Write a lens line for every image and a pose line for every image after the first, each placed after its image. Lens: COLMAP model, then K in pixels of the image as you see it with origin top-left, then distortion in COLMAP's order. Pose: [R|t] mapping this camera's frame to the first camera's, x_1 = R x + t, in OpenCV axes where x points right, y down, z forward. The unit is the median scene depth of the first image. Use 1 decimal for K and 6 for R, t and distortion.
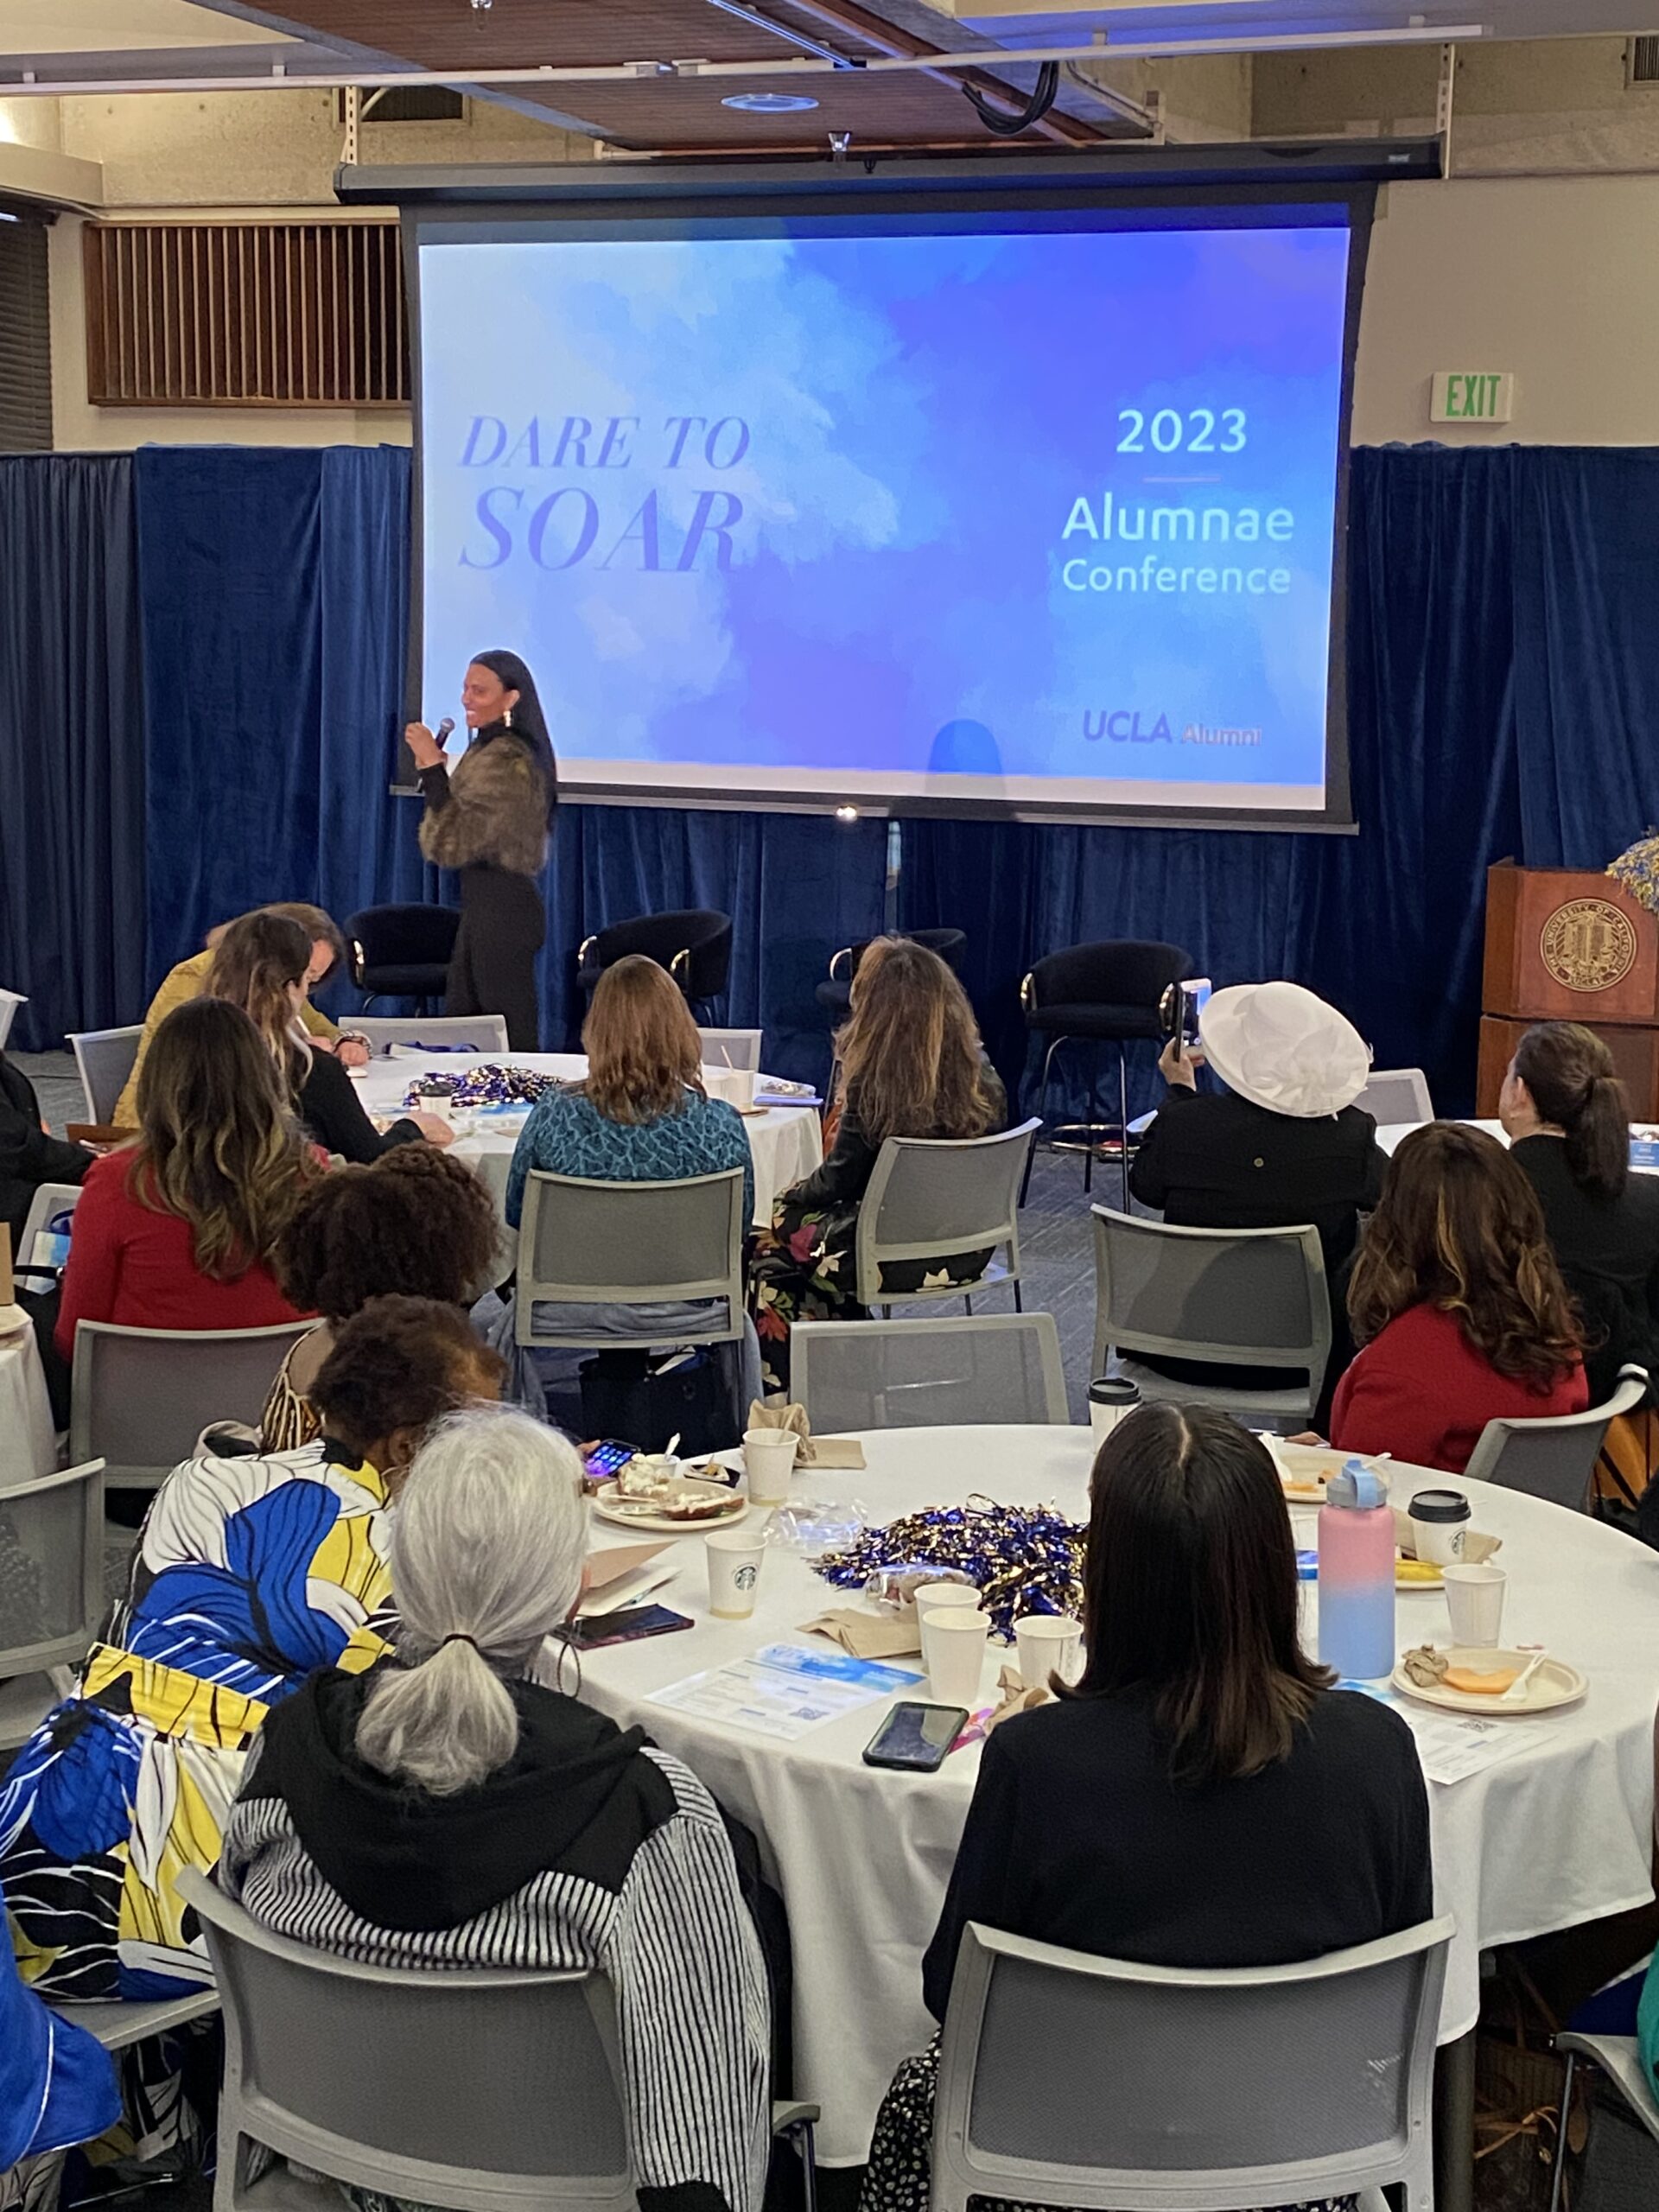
lens RADIAL K [[3190.7, 0, 829.5], [0, 3190.7, 1106.0], [0, 0, 1]] dist [0.028322, 0.012904]
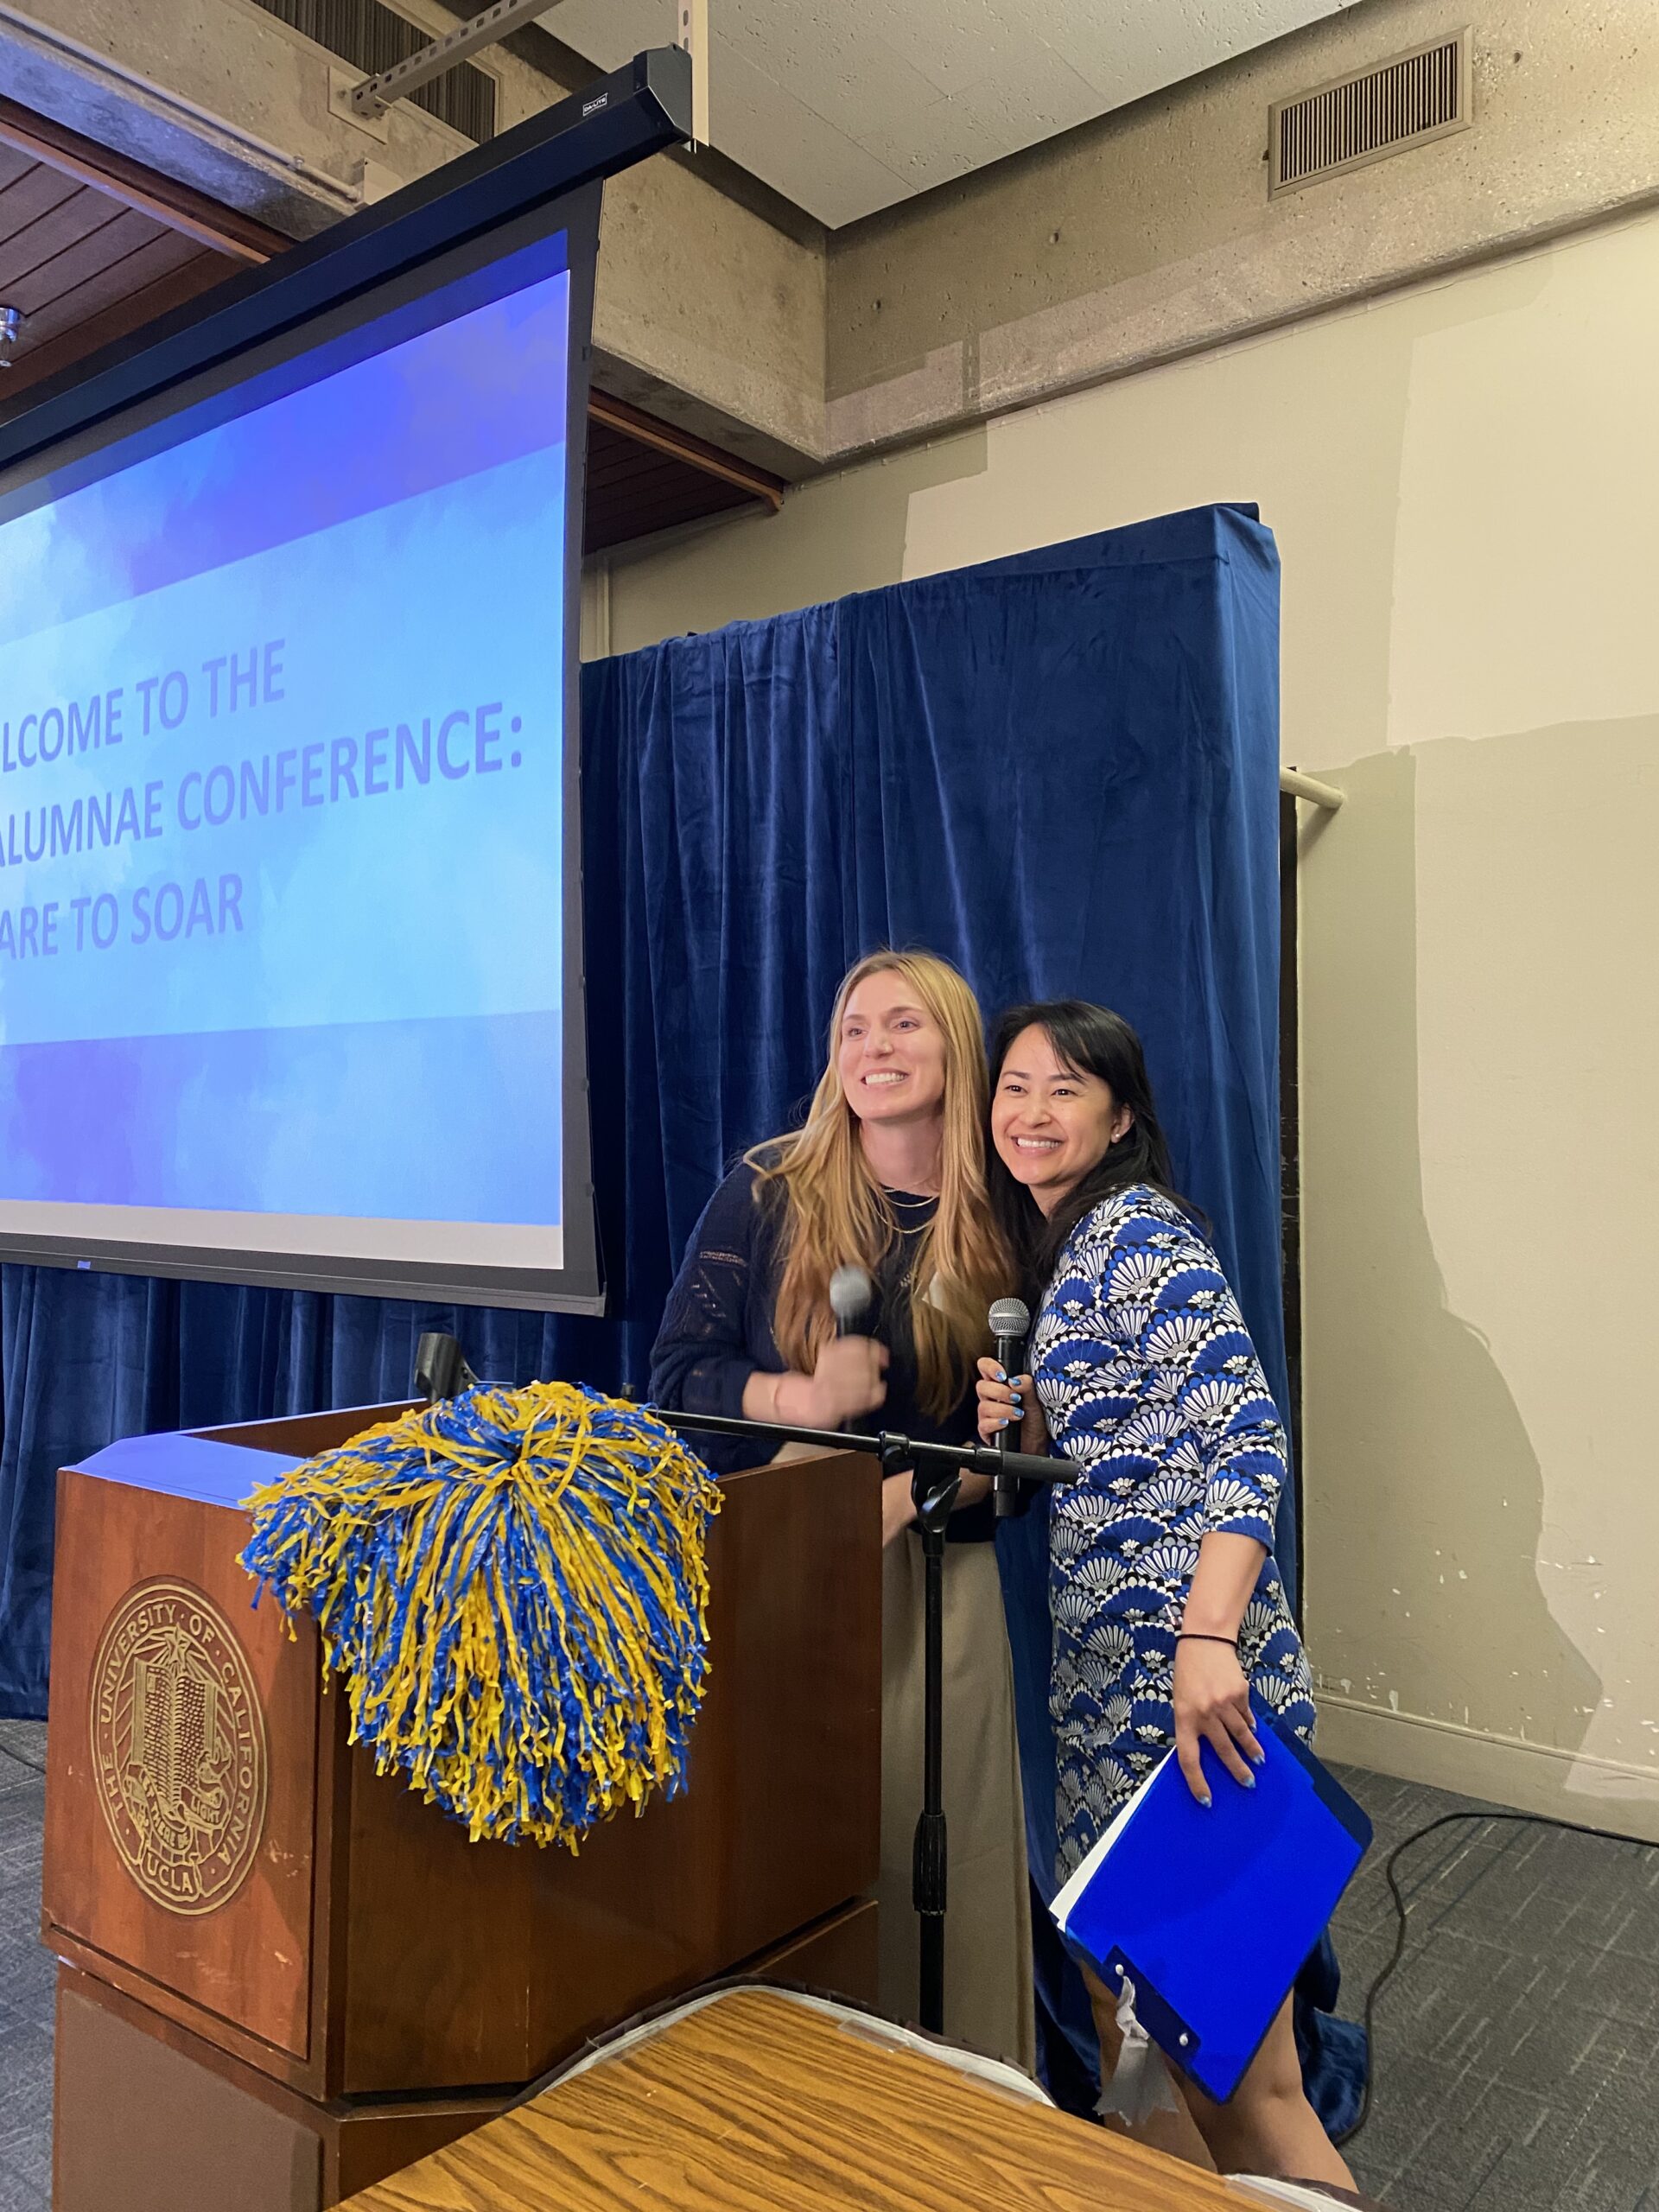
lens RADIAL K [[1696.9, 0, 829.5], [0, 1696.9, 1106.0], [0, 0, 1]] dist [0.039519, 0.001378]
pose [[0.950517, -0.020399, -0.310002, 0.292884], [-0.036181, 0.983784, -0.175672, -0.070307], [0.308559, 0.178195, 0.934365, 0.731094]]
